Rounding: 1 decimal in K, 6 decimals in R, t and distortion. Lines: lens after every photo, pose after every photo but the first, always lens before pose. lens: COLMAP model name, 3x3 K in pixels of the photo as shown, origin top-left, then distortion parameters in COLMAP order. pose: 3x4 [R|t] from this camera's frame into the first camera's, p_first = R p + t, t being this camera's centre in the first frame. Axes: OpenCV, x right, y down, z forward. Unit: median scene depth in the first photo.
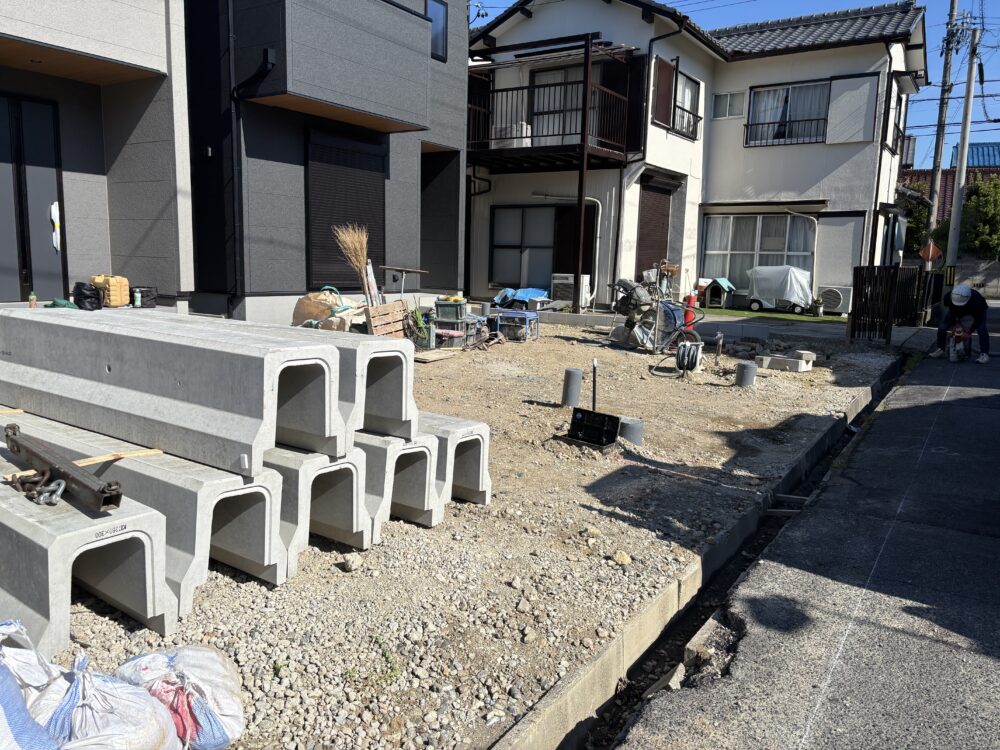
lens RADIAL K [[742.2, 0, 500.0], [0, 742.2, 375.0], [0, 0, 1]] dist [-0.000952, -0.002438]
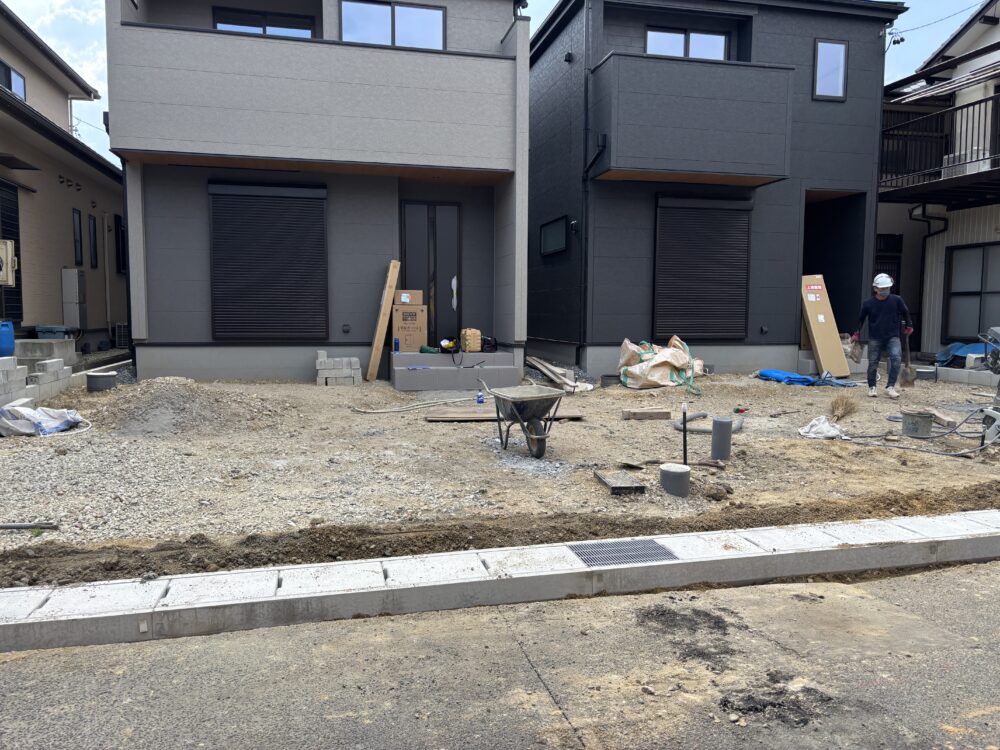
lens RADIAL K [[742.2, 0, 500.0], [0, 742.2, 375.0], [0, 0, 1]] dist [-0.000952, -0.002438]
pose [[0.736279, 0.035572, -0.675742, 0.261246], [-0.086570, 0.995363, -0.041929, -0.001011], [0.671117, 0.089370, 0.735945, 0.049286]]
